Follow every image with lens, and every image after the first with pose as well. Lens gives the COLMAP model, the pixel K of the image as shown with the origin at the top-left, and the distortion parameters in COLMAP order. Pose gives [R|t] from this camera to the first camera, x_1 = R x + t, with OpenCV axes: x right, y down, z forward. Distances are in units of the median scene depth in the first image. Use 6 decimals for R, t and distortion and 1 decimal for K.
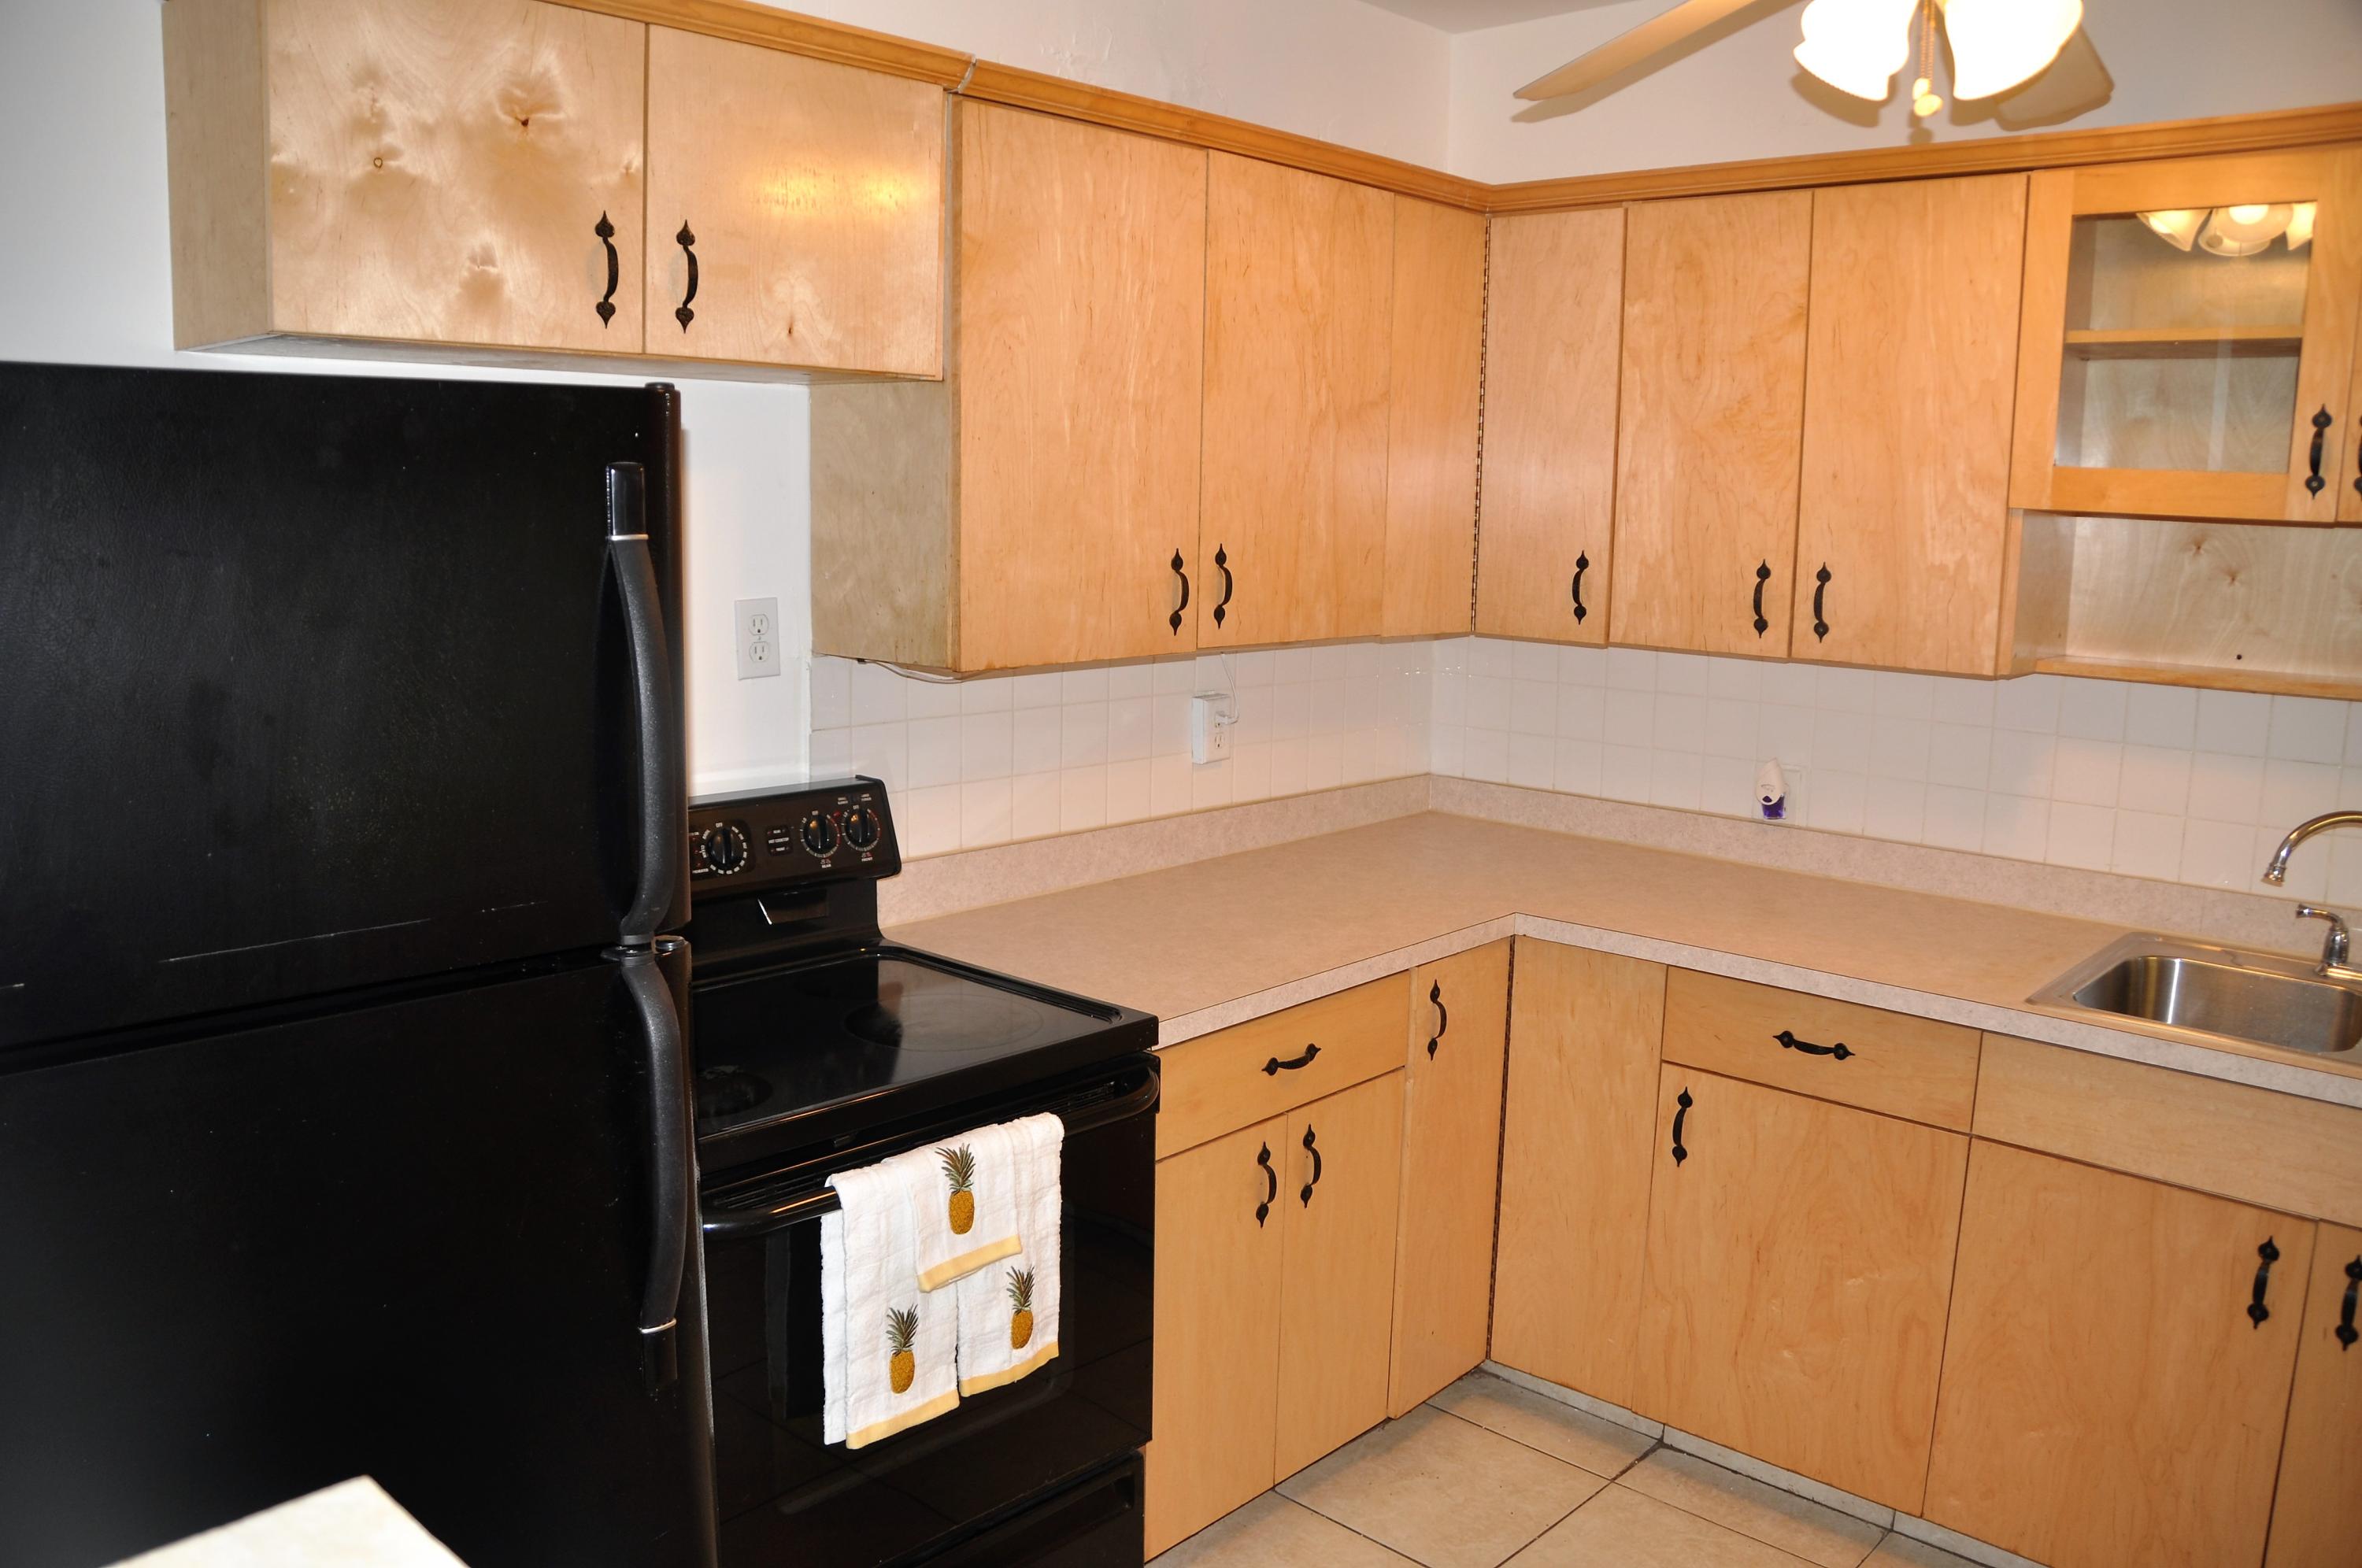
lens RADIAL K [[1843.7, 0, 1166.2], [0, 1843.7, 791.9], [0, 0, 1]] dist [-0.181769, 0.119985]
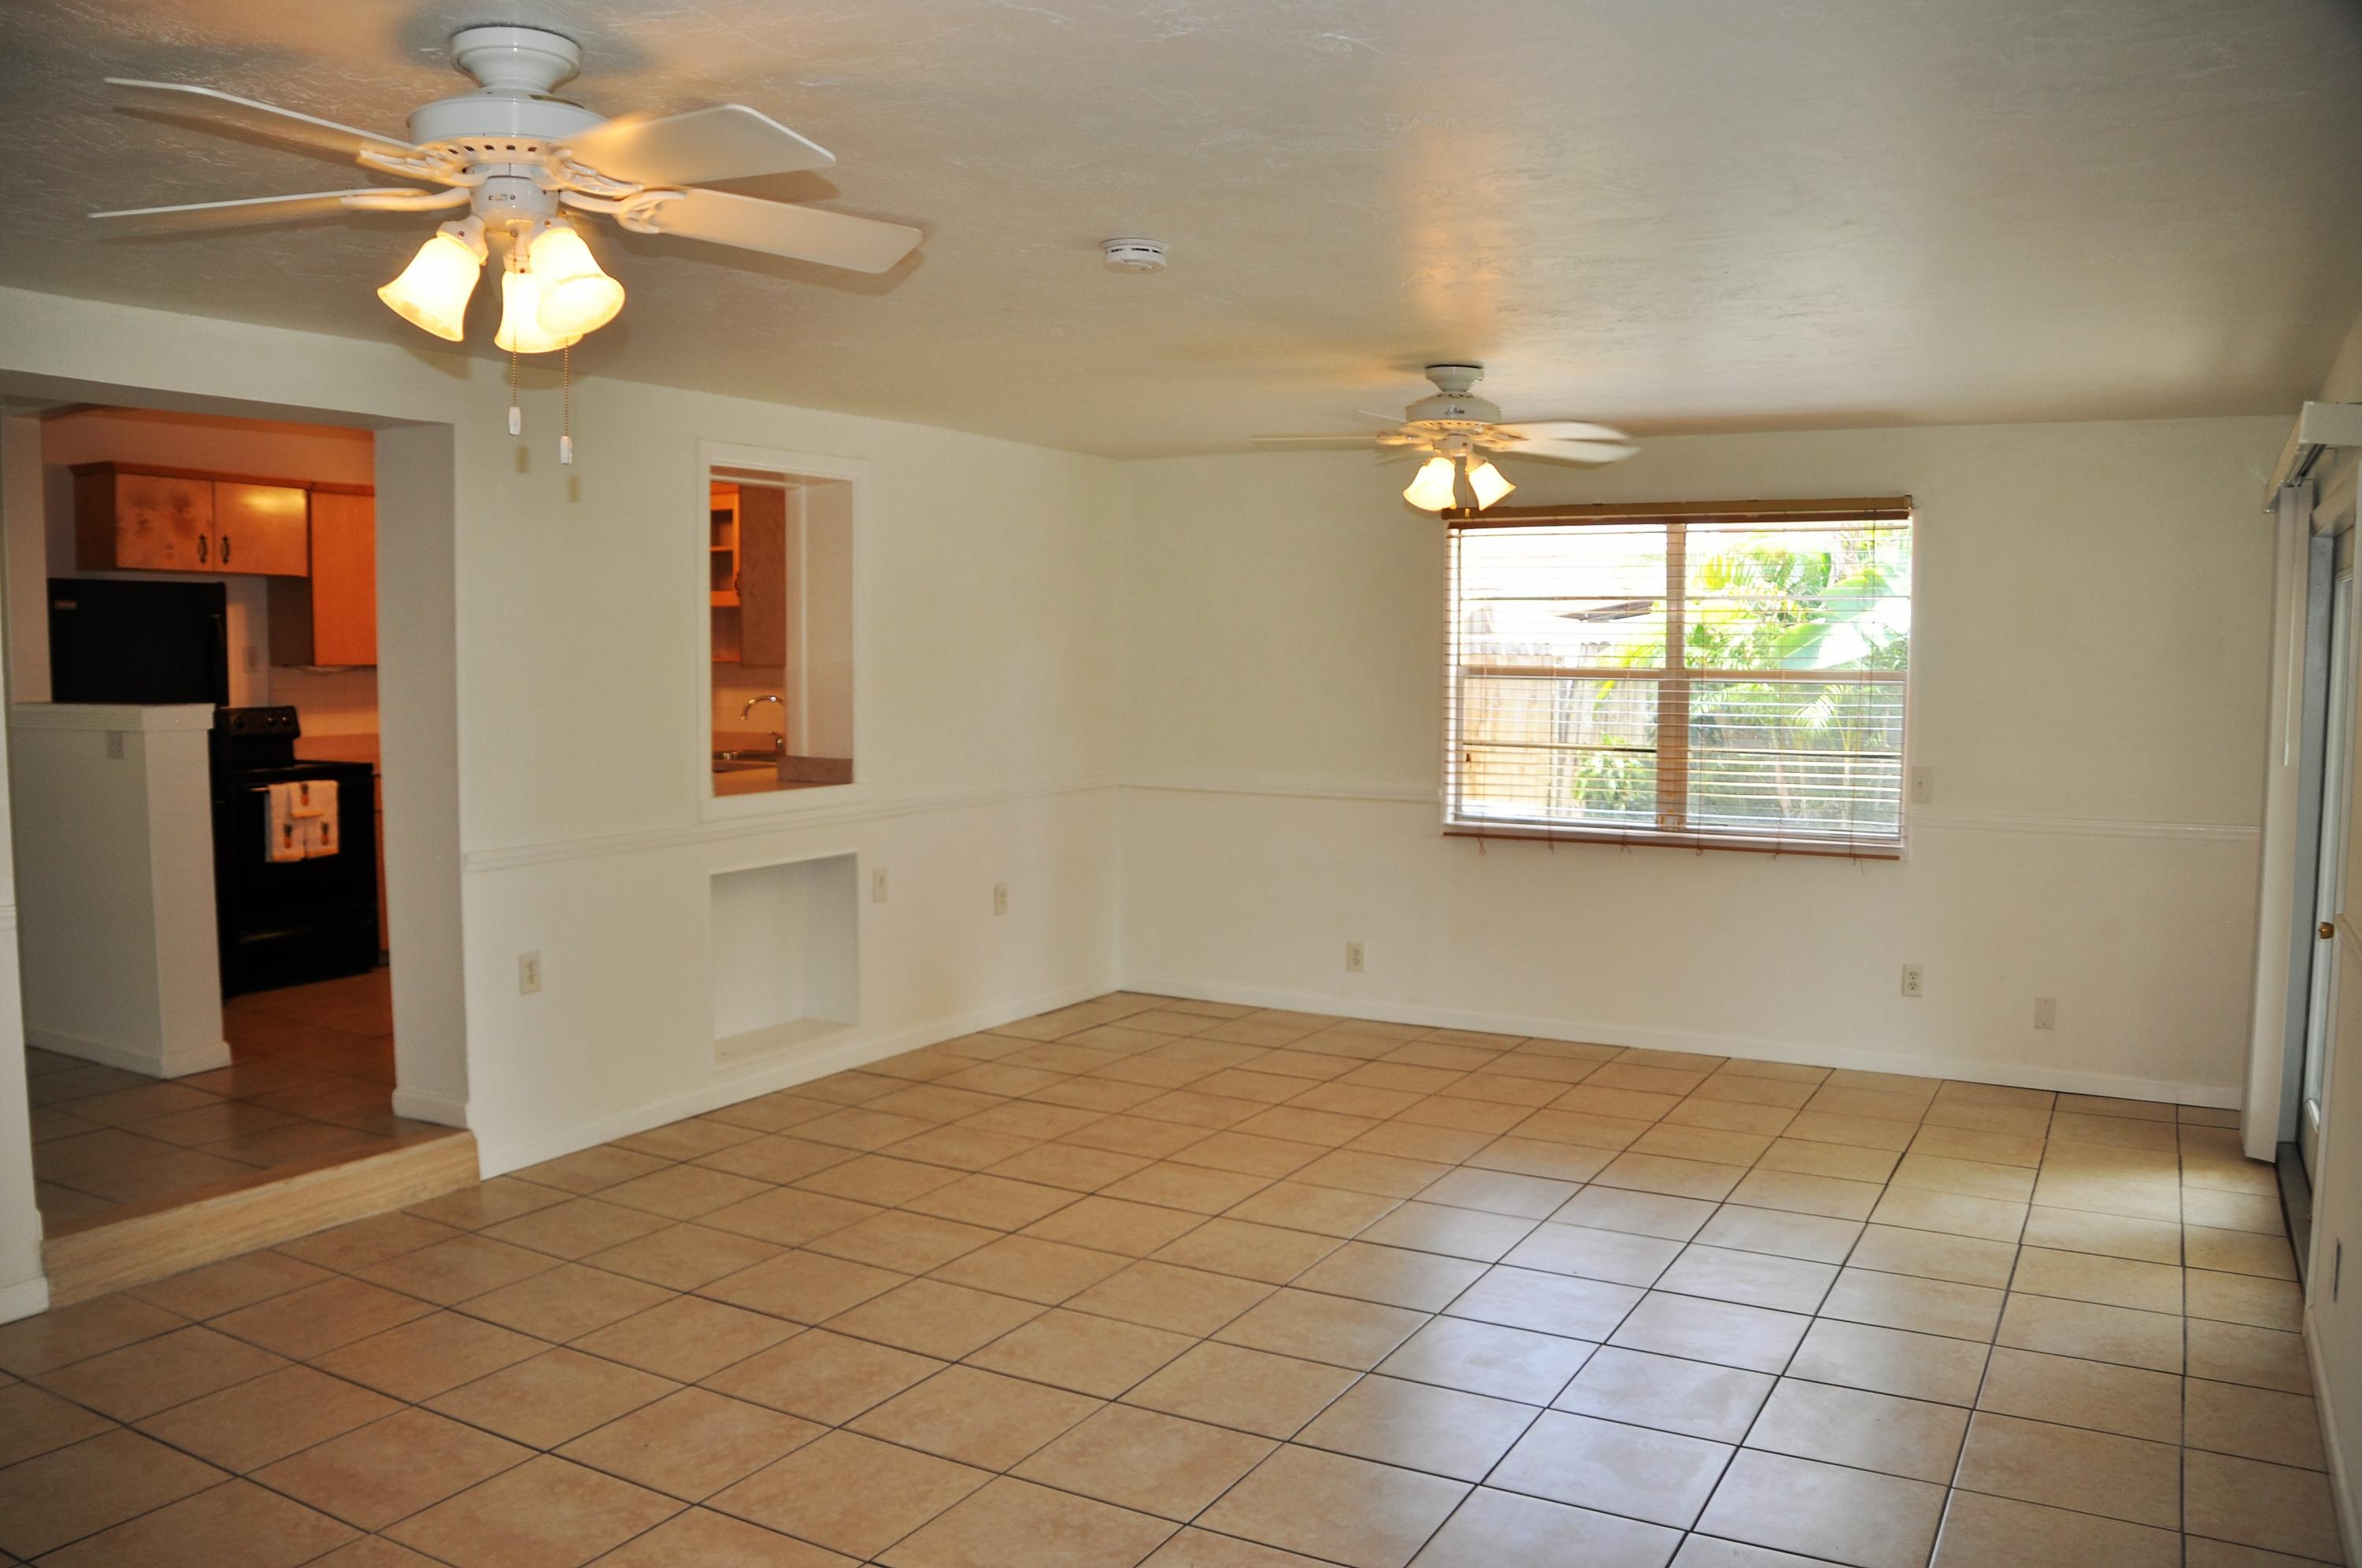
lens RADIAL K [[1843.7, 0, 1183.5], [0, 1843.7, 781.0], [0, 0, 1]] dist [-0.181769, 0.119985]
pose [[0.968689, -0.030126, 0.246444, 0.559422], [0.050522, 0.995761, -0.076861, 0.429663], [-0.243084, 0.086905, 0.966104, -2.240281]]
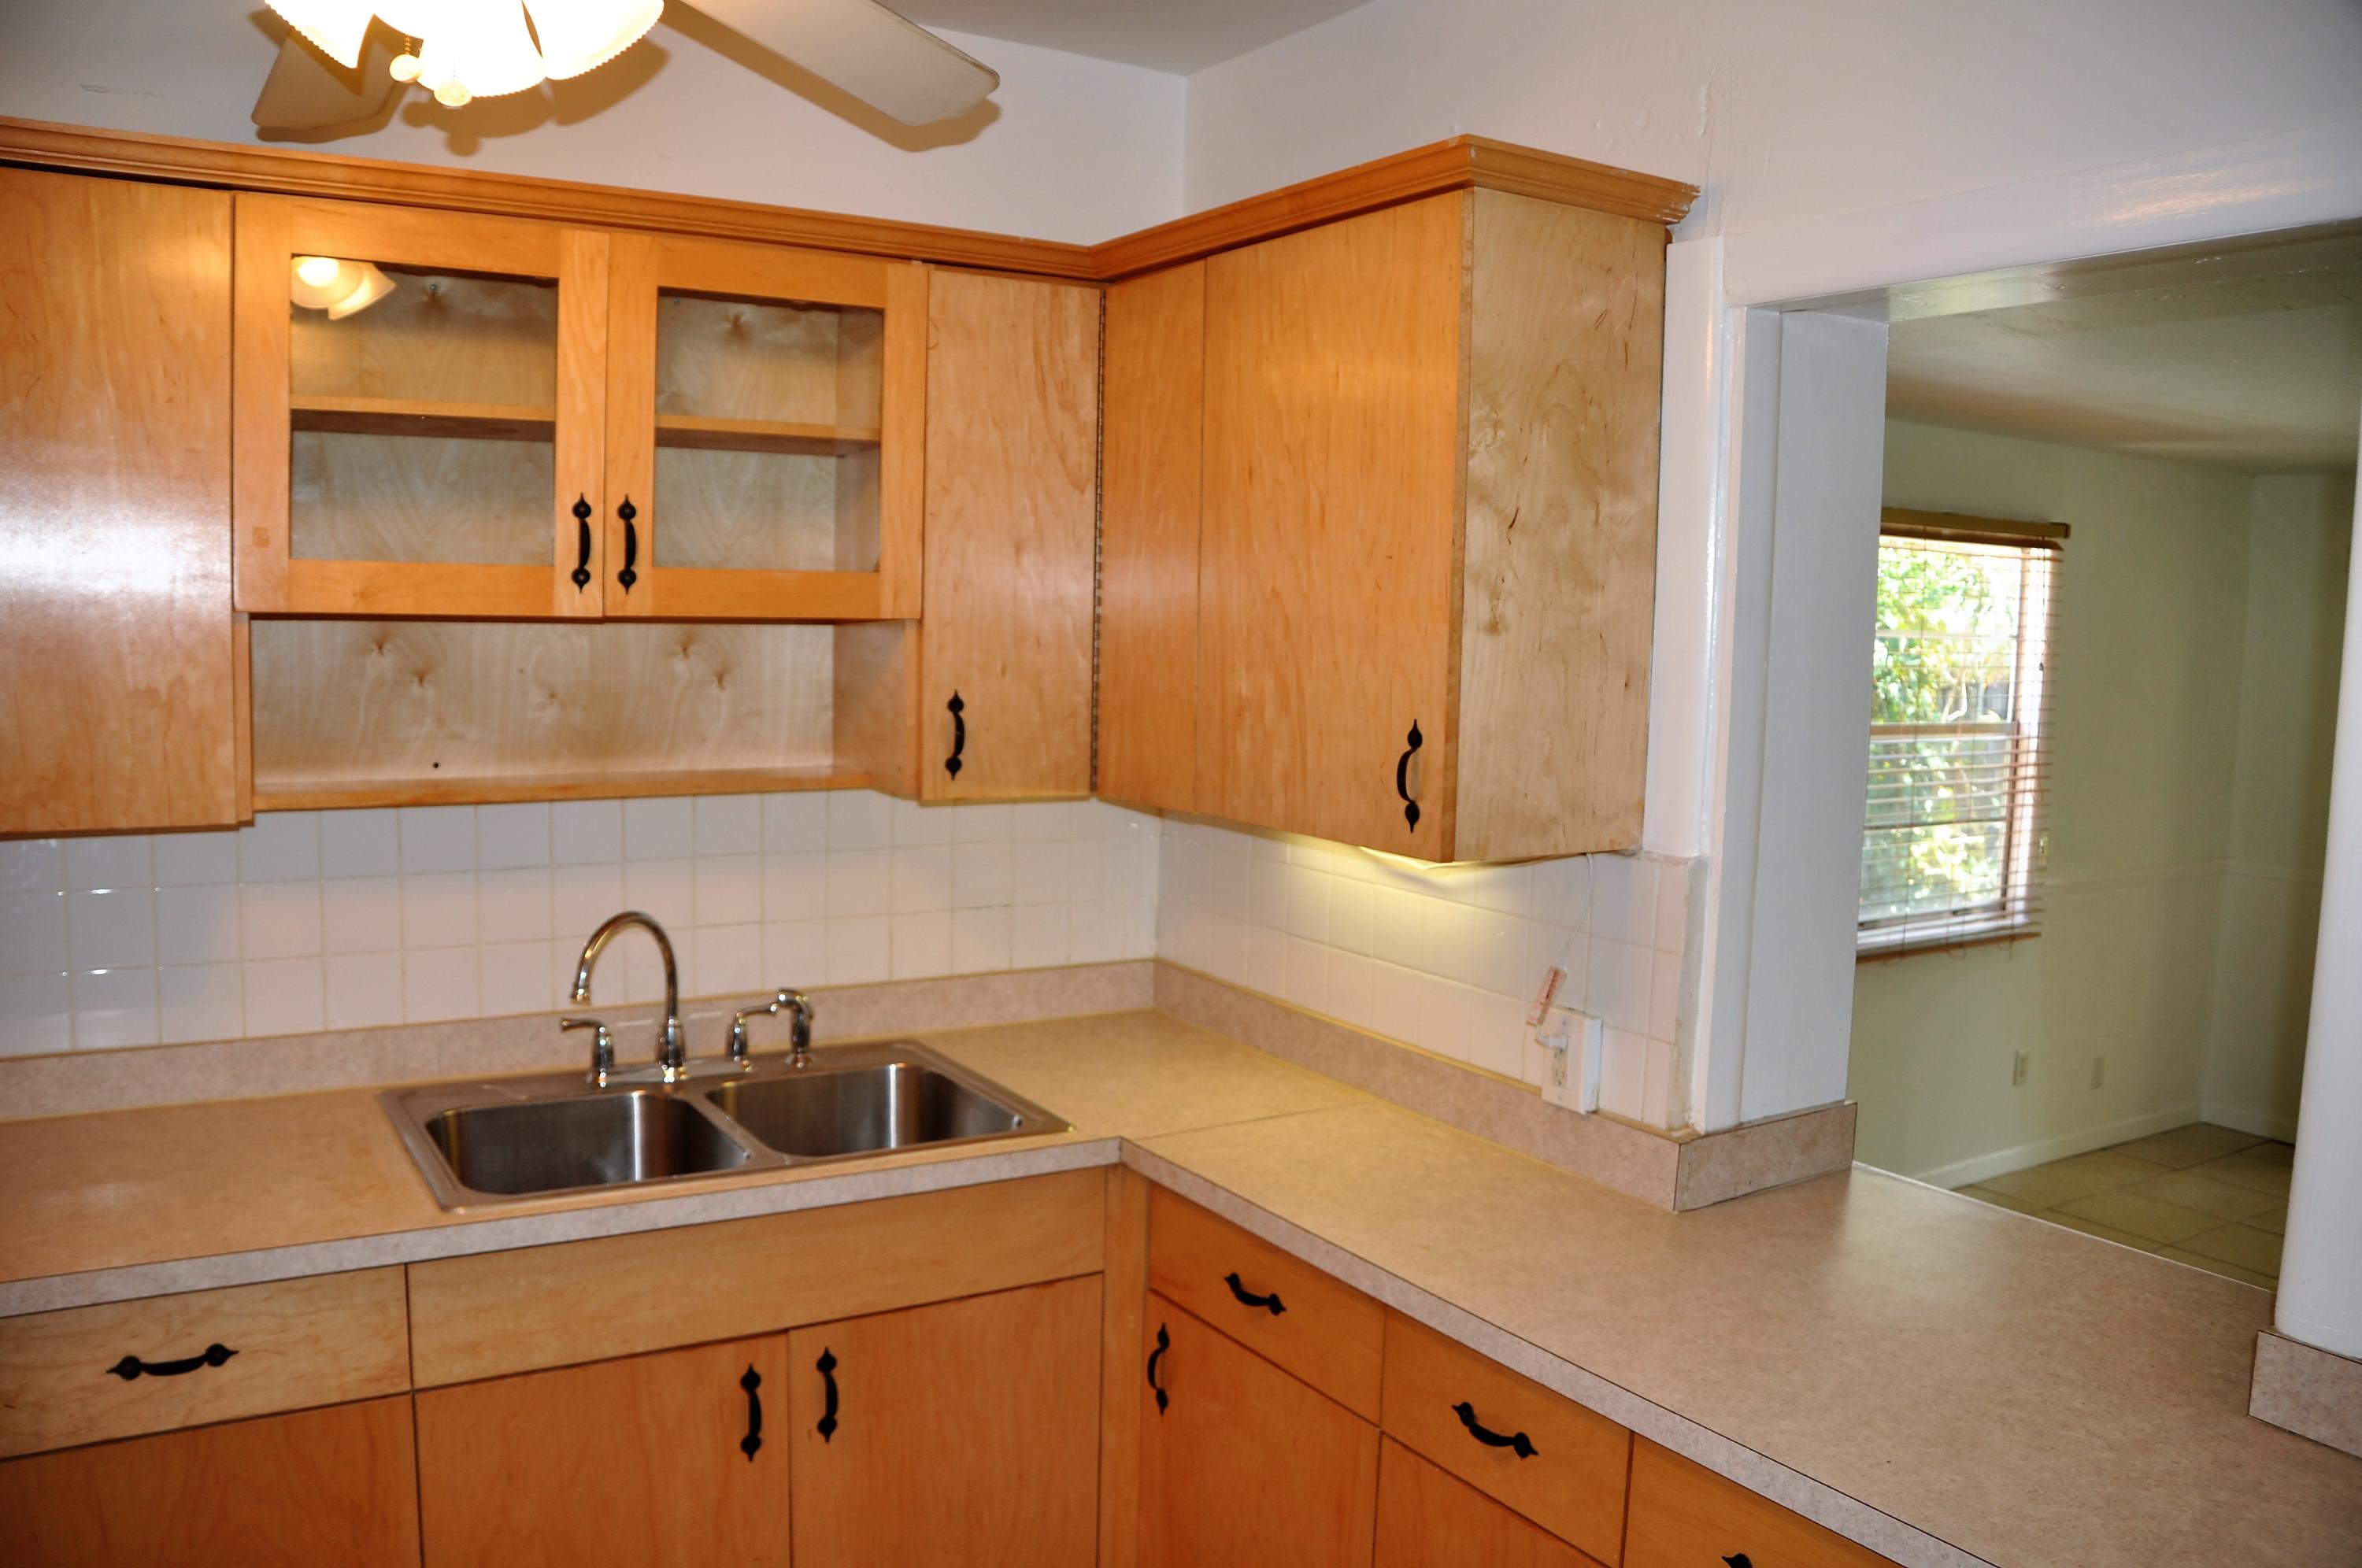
lens RADIAL K [[1843.7, 0, 1178.3], [0, 1843.7, 792.8], [0, 0, 1]] dist [-0.181769, 0.119985]
pose [[0.249476, -0.109020, 0.962225, -0.188548], [0.138954, 0.987390, 0.075845, -0.082077], [-0.958360, 0.114783, 0.261479, 0.401307]]
